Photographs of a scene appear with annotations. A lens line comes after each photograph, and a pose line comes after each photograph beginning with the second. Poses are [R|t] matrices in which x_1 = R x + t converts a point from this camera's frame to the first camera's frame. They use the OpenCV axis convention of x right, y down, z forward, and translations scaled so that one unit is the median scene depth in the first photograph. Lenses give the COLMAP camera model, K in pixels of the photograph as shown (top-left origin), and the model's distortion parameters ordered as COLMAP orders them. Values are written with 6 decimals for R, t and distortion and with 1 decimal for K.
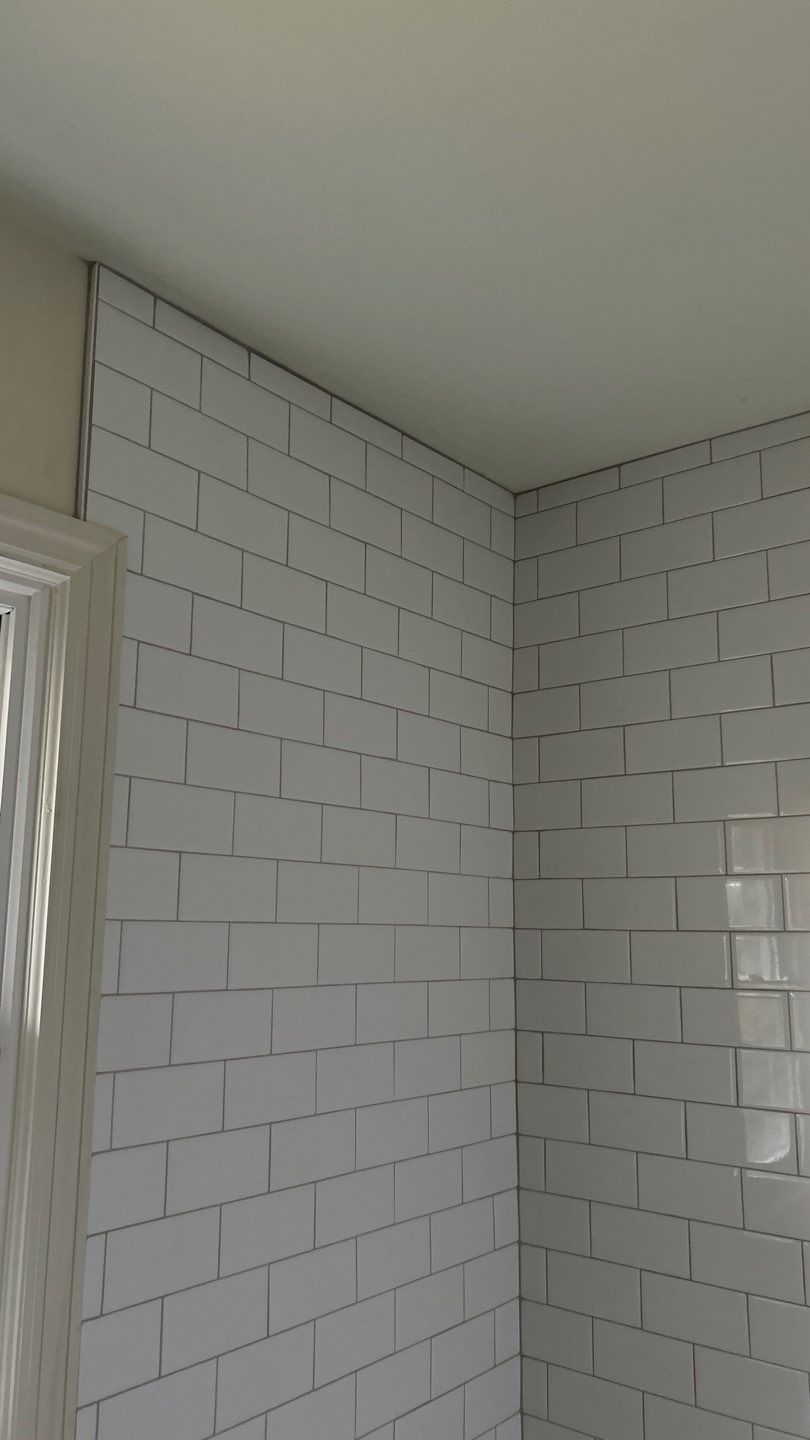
lens RADIAL K [[1083.3, 0, 401.7], [0, 1083.3, 730.7], [0, 0, 1]] dist [0.067120, -0.086033]
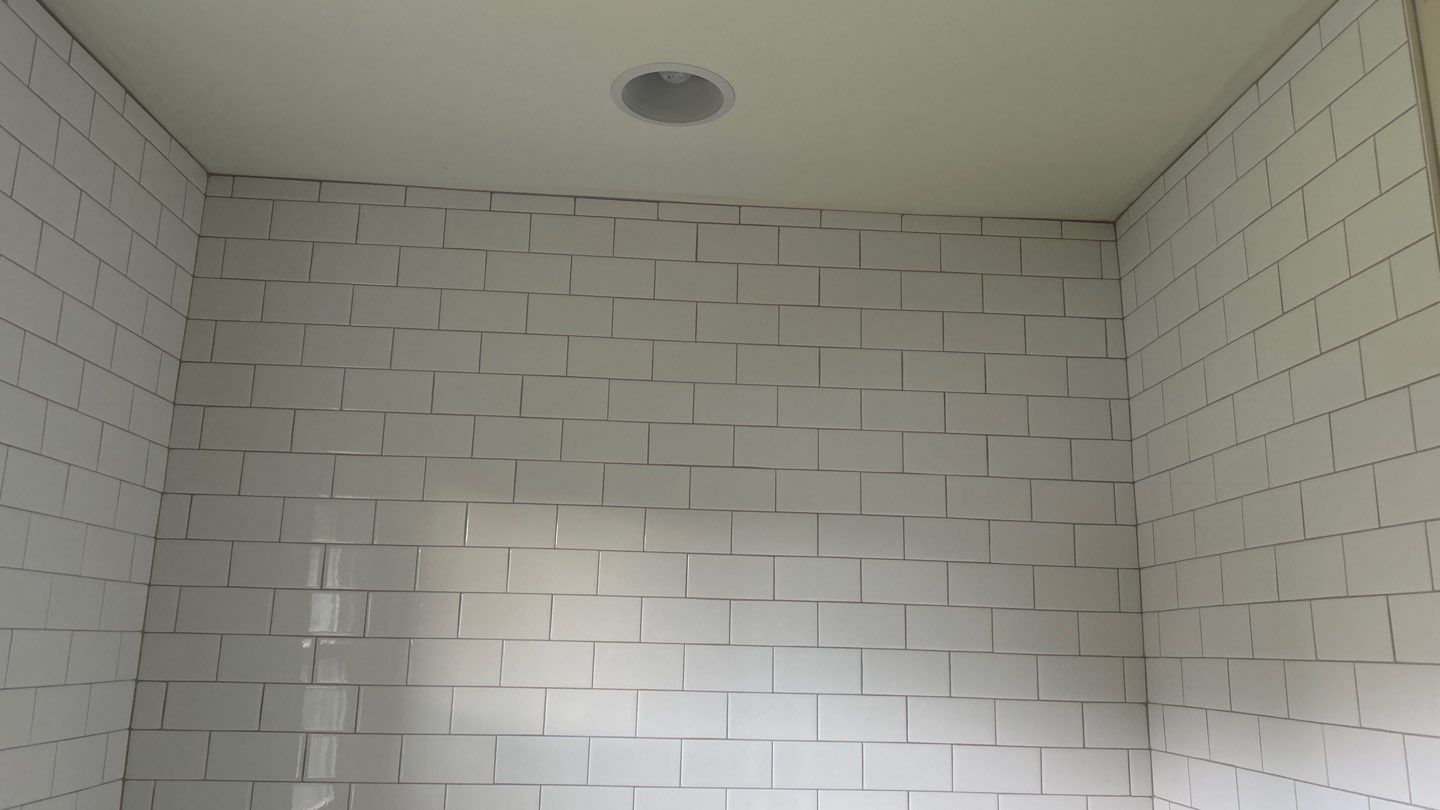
lens RADIAL K [[1083.3, 0, 731.9], [0, 1083.3, 407.7], [0, 0, 1]] dist [0.067120, -0.086033]
pose [[0.725798, 0.154314, 0.670377, -0.222399], [-0.144474, 0.986974, -0.070773, 0.008416], [-0.672566, -0.045485, 0.738638, -0.142868]]
